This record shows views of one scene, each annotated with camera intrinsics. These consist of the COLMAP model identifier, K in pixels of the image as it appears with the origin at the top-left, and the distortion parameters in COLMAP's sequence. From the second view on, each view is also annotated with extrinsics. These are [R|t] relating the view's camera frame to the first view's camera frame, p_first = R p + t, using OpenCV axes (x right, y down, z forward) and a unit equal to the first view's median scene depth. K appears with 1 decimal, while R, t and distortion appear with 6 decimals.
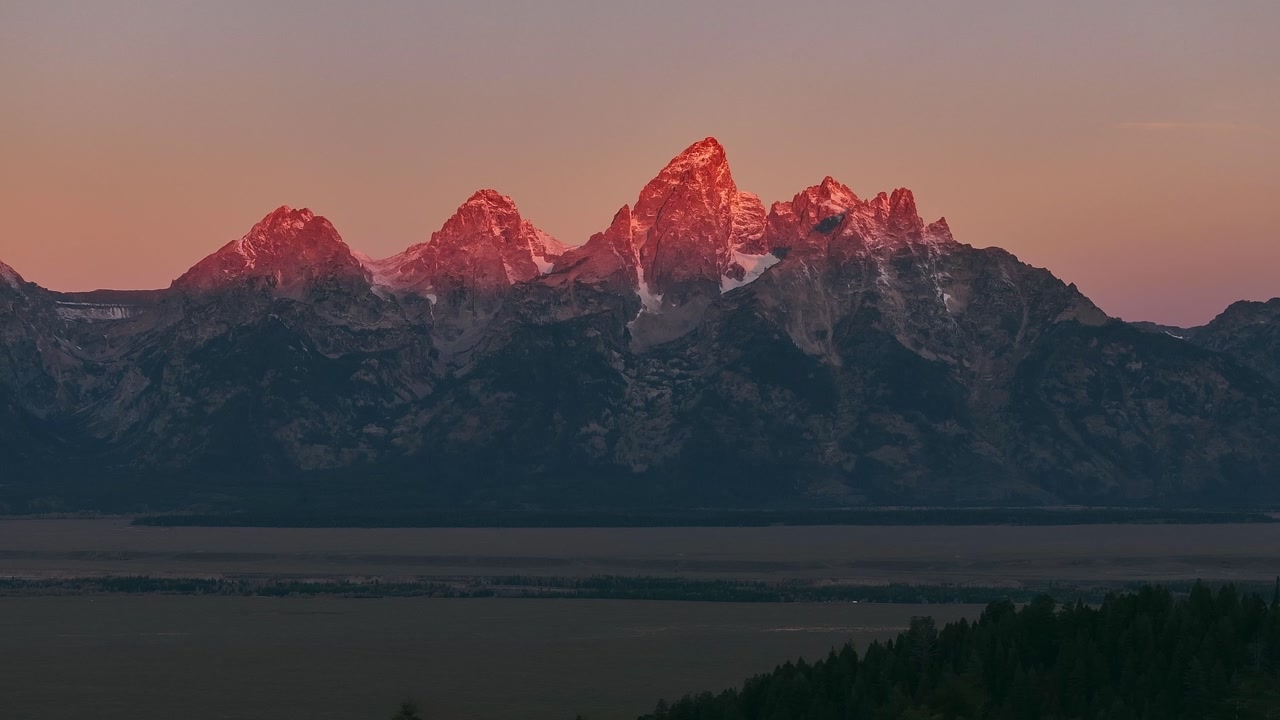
lens RADIAL K [[2818.2, 0, 640.0], [0, 2818.2, 360.0], [0, 0, 1]] dist [-0.084597, -0.452192]
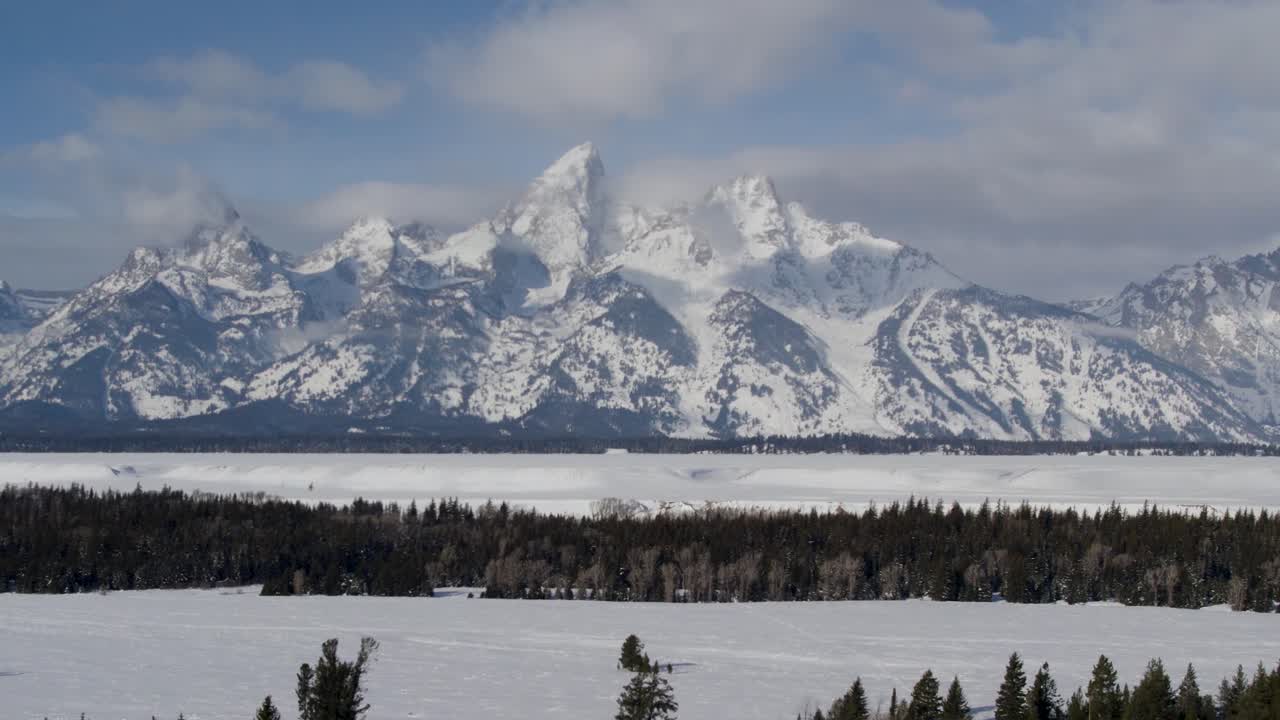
lens RADIAL K [[1710.2, 0, 640.0], [0, 1710.2, 360.0], [0, 0, 1]] dist [0.009501, -0.001010]
pose [[0.999312, 0.007594, 0.036297, 0.027237], [-0.006566, 0.999576, -0.028372, 0.033294], [-0.036497, 0.028115, 0.998938, 0.401257]]
